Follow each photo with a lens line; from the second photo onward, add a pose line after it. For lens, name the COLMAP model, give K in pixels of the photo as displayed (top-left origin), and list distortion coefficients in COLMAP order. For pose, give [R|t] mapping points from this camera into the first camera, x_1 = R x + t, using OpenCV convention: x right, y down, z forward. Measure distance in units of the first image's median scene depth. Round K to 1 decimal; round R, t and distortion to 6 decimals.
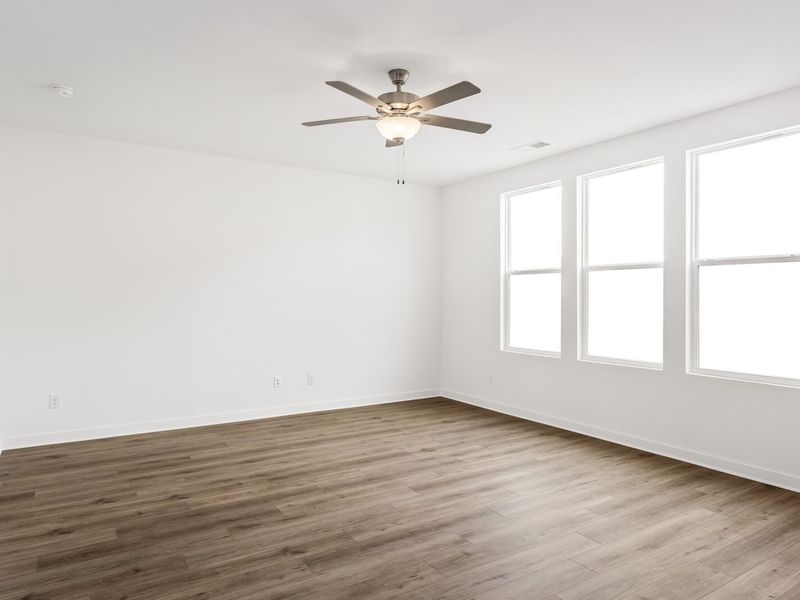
lens RADIAL K [[537.3, 0, 405.0], [0, 537.3, 298.4], [0, 0, 1]] dist [-0.010251, 0.005844]
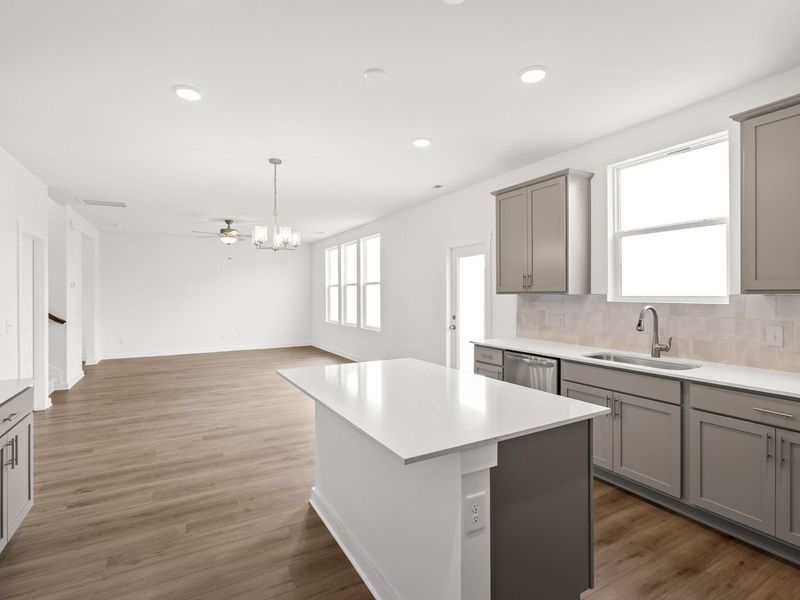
lens RADIAL K [[399.2, 0, 403.0], [0, 399.2, 296.0], [0, 0, 1]] dist [-0.005435, 0.000557]
pose [[0.998948, -0.009216, -0.044932, 0.898406], [0.009306, 0.999955, 0.001796, -0.011633], [0.044913, -0.002212, 0.998988, -0.969851]]
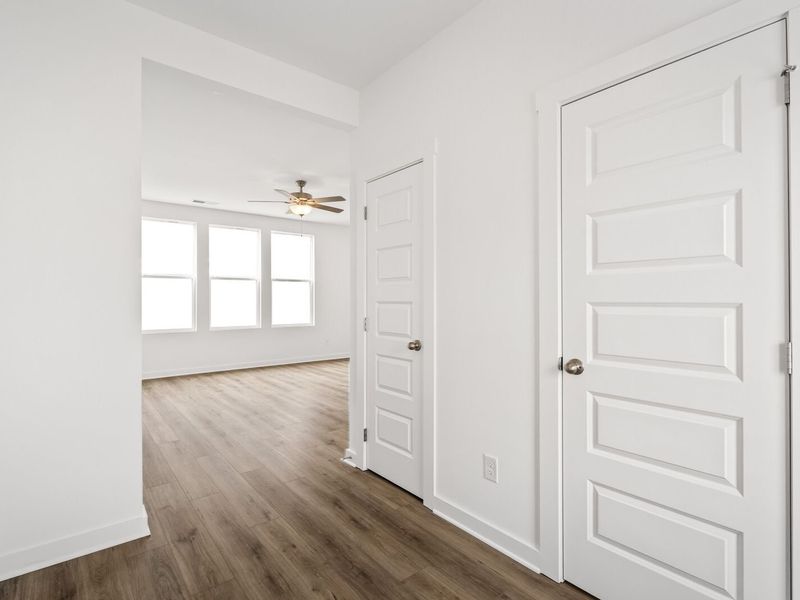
lens RADIAL K [[399.2, 0, 400.5], [0, 399.2, 296.4], [0, 0, 1]] dist [-0.005435, 0.000557]
pose [[-0.122006, 0.003903, 0.992522, -1.383044], [0.005972, 0.999977, -0.003198, 0.017128], [-0.992511, 0.005537, -0.122027, 0.724378]]
